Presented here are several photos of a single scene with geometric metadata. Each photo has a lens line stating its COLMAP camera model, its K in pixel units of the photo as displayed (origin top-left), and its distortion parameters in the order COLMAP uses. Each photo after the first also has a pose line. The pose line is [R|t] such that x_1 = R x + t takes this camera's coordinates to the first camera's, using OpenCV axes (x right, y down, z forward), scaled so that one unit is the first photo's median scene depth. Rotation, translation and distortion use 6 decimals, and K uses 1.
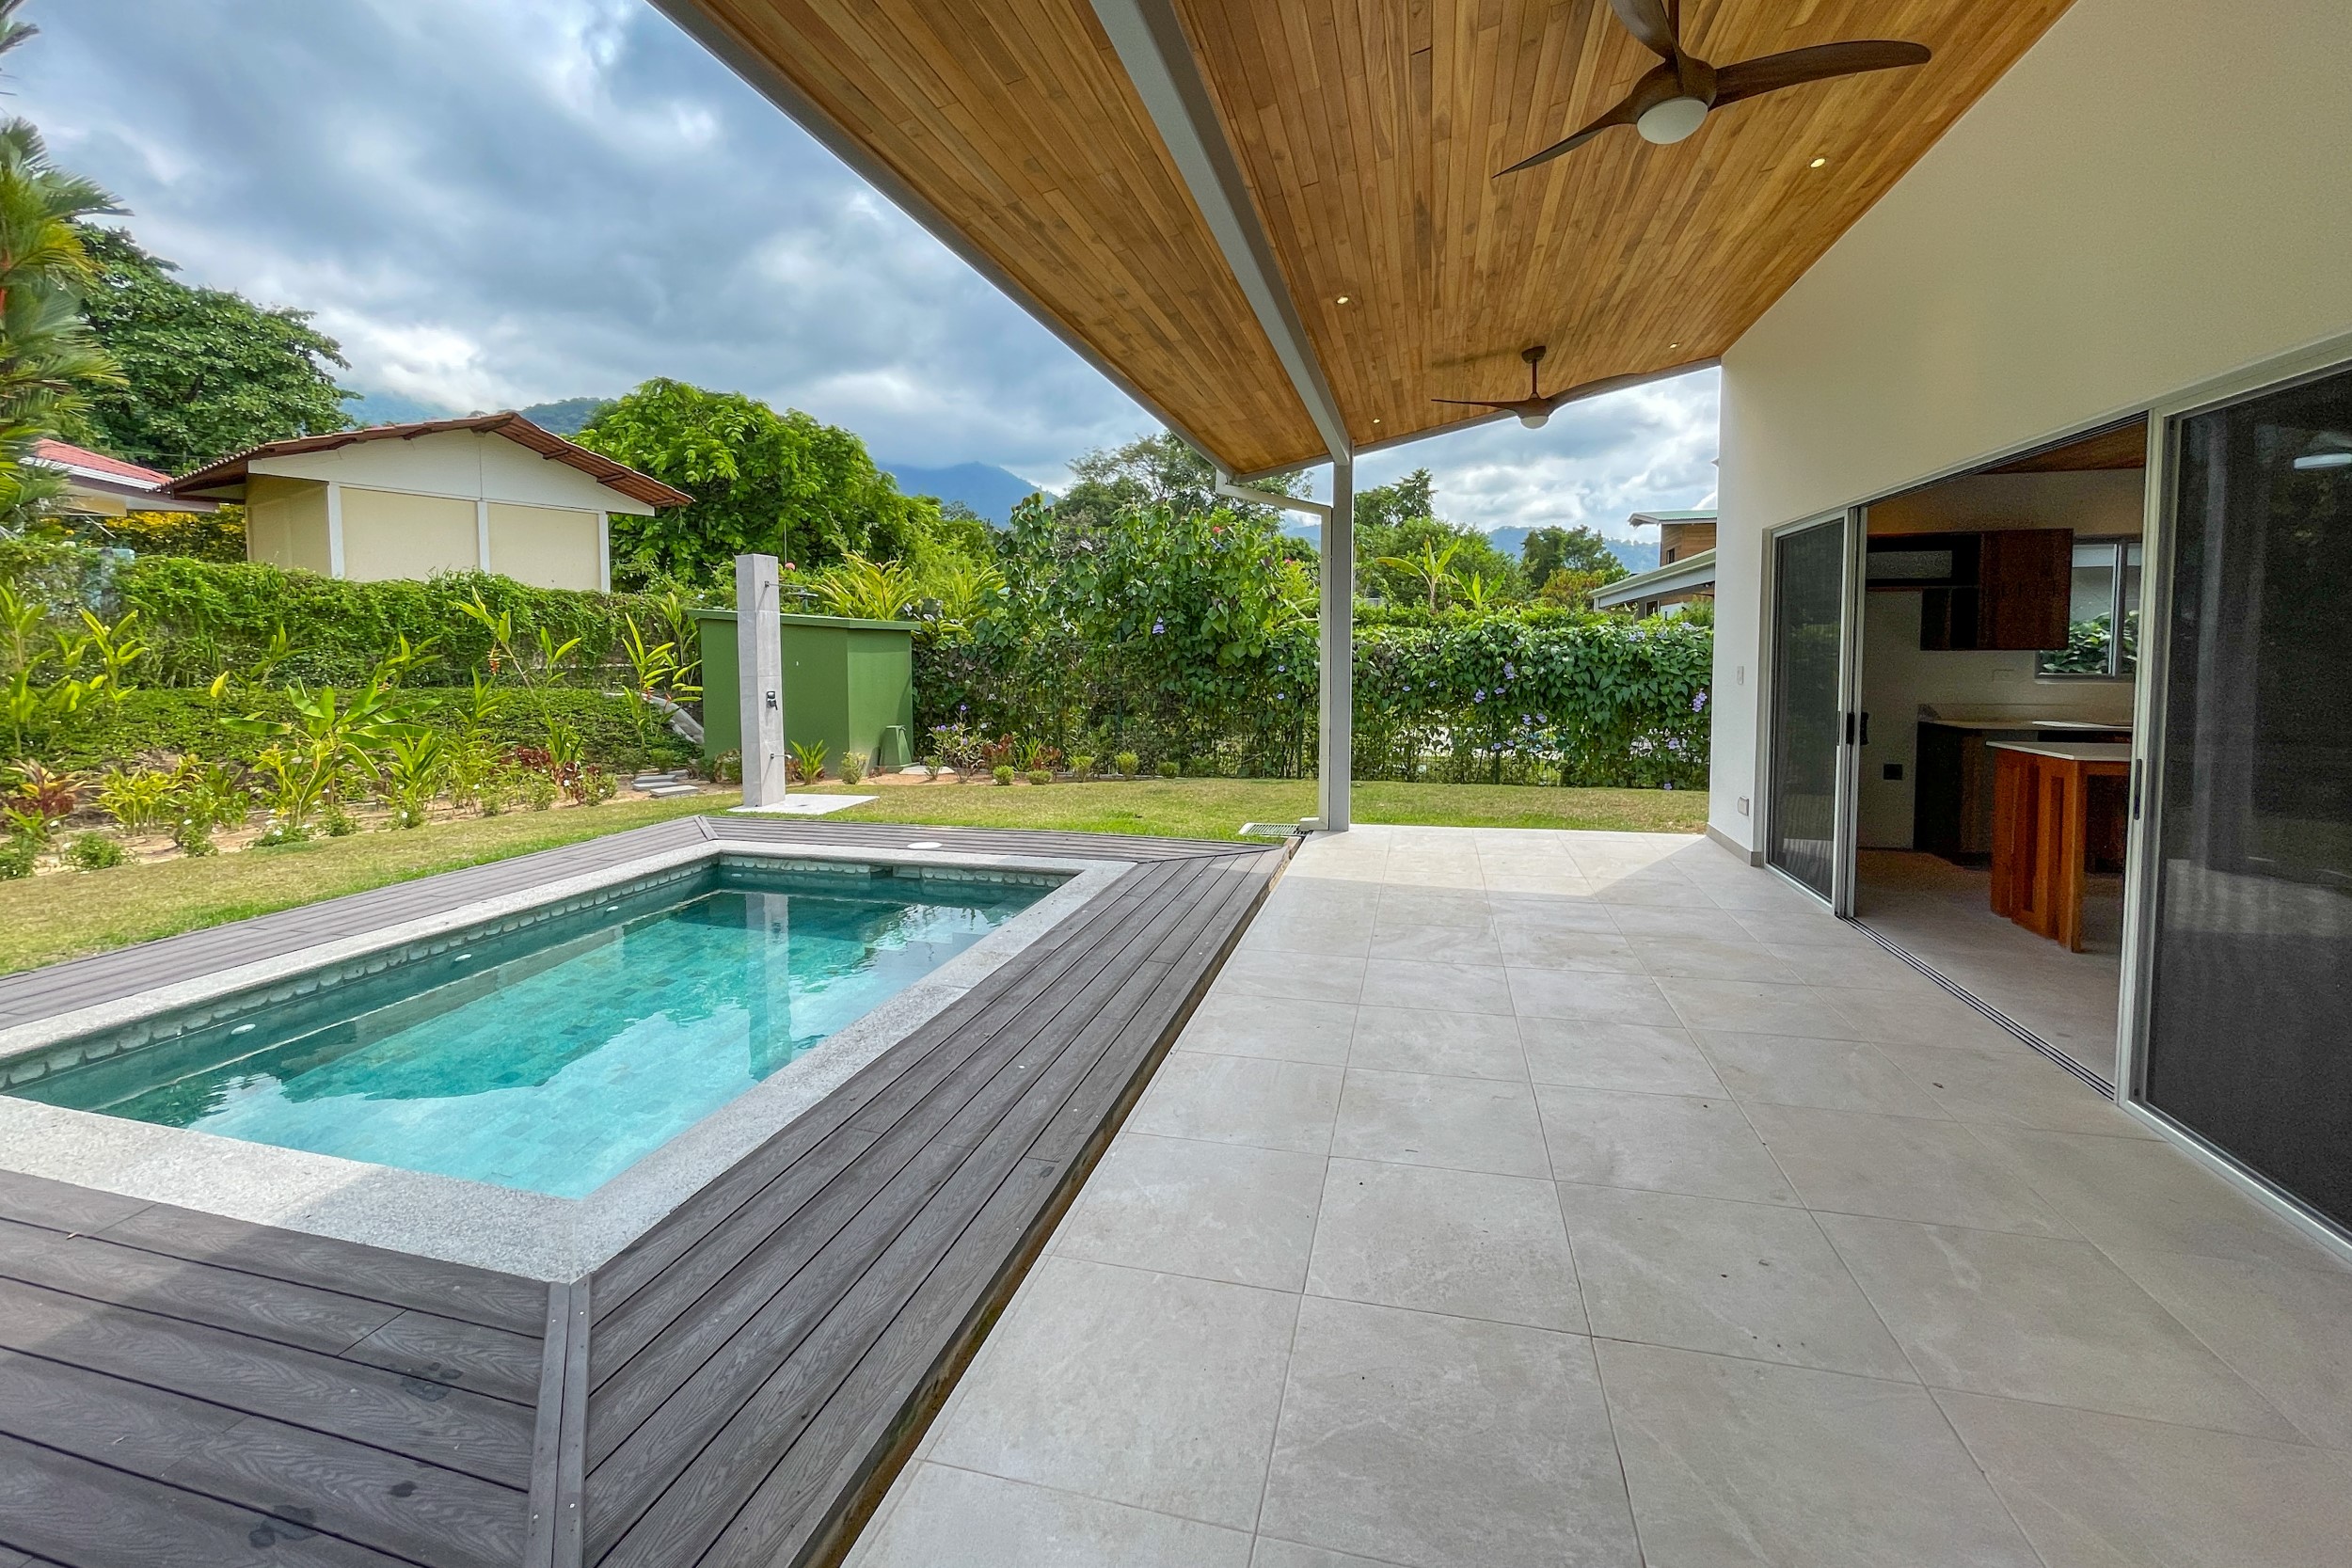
lens RADIAL K [[959.1, 0, 1171.8], [0, 959.1, 712.3], [0, 0, 1]] dist [-0.004152, 0.000701]
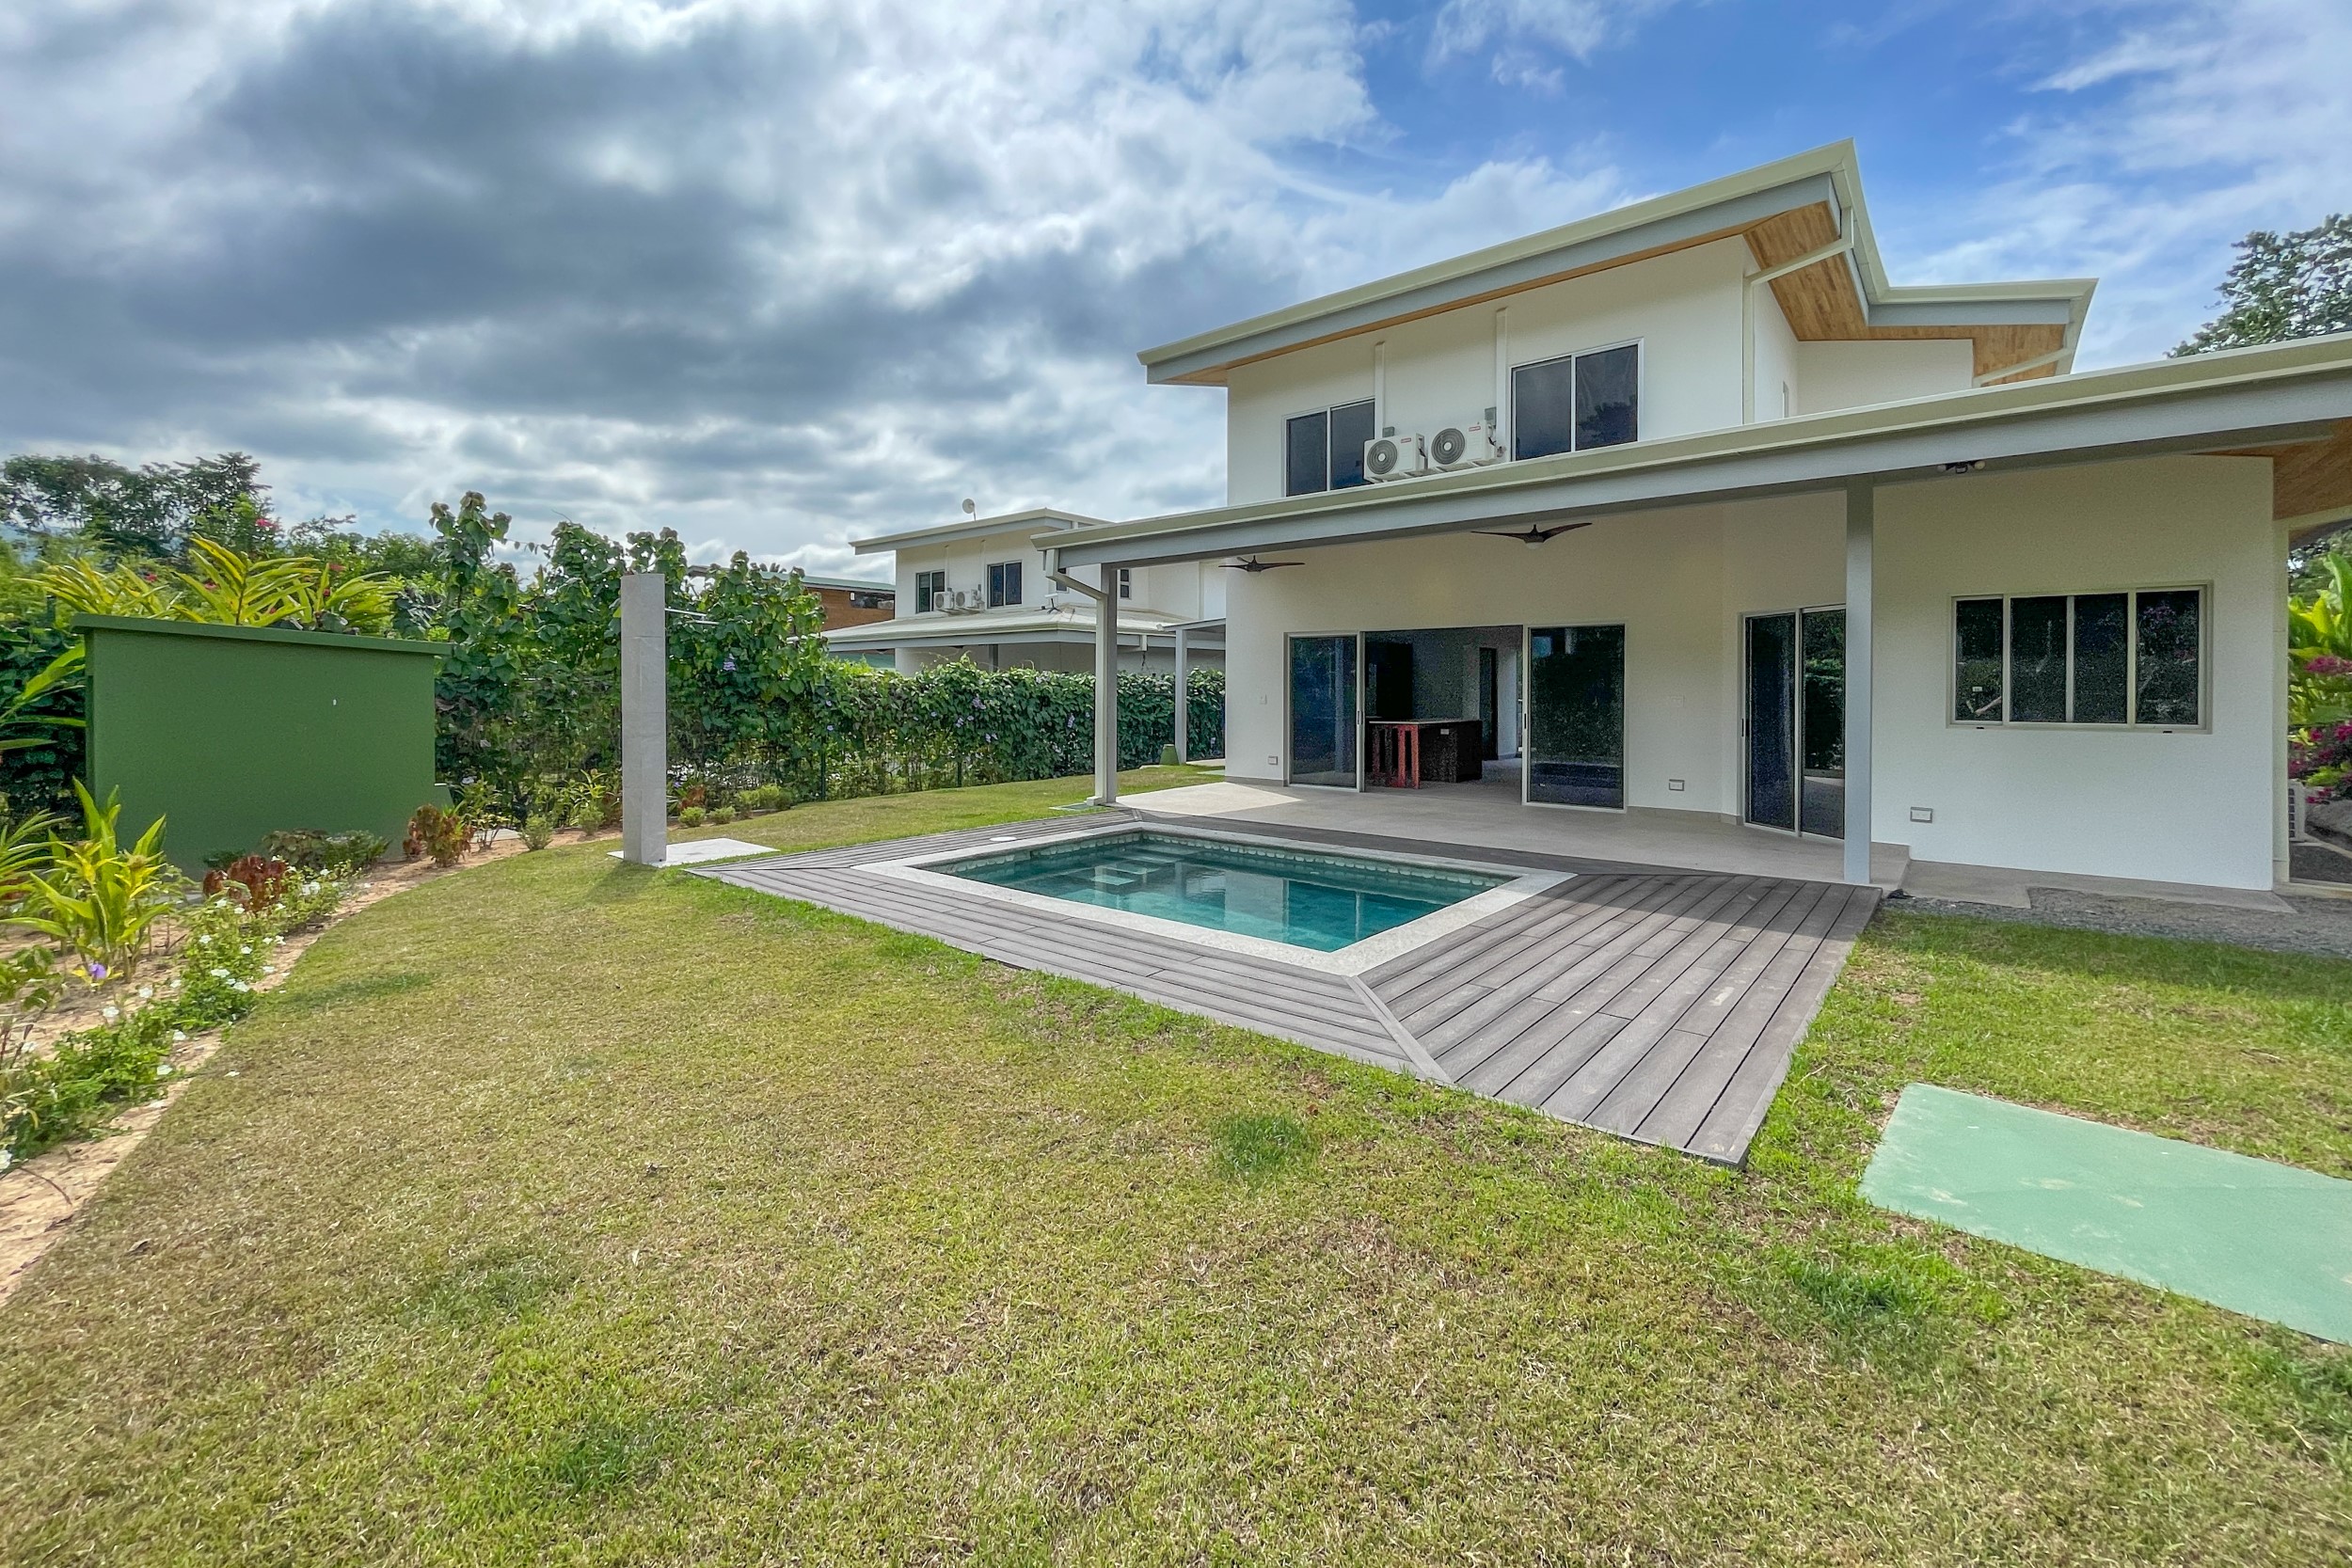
lens RADIAL K [[959.1, 0, 1181.7], [0, 959.1, 699.8], [0, 0, 1]] dist [-0.004152, 0.000701]
pose [[0.420330, -0.003927, 0.907363, -0.825522], [0.058039, 0.998059, -0.022566, -0.000079], [-0.905513, 0.062147, 0.419742, 0.161931]]
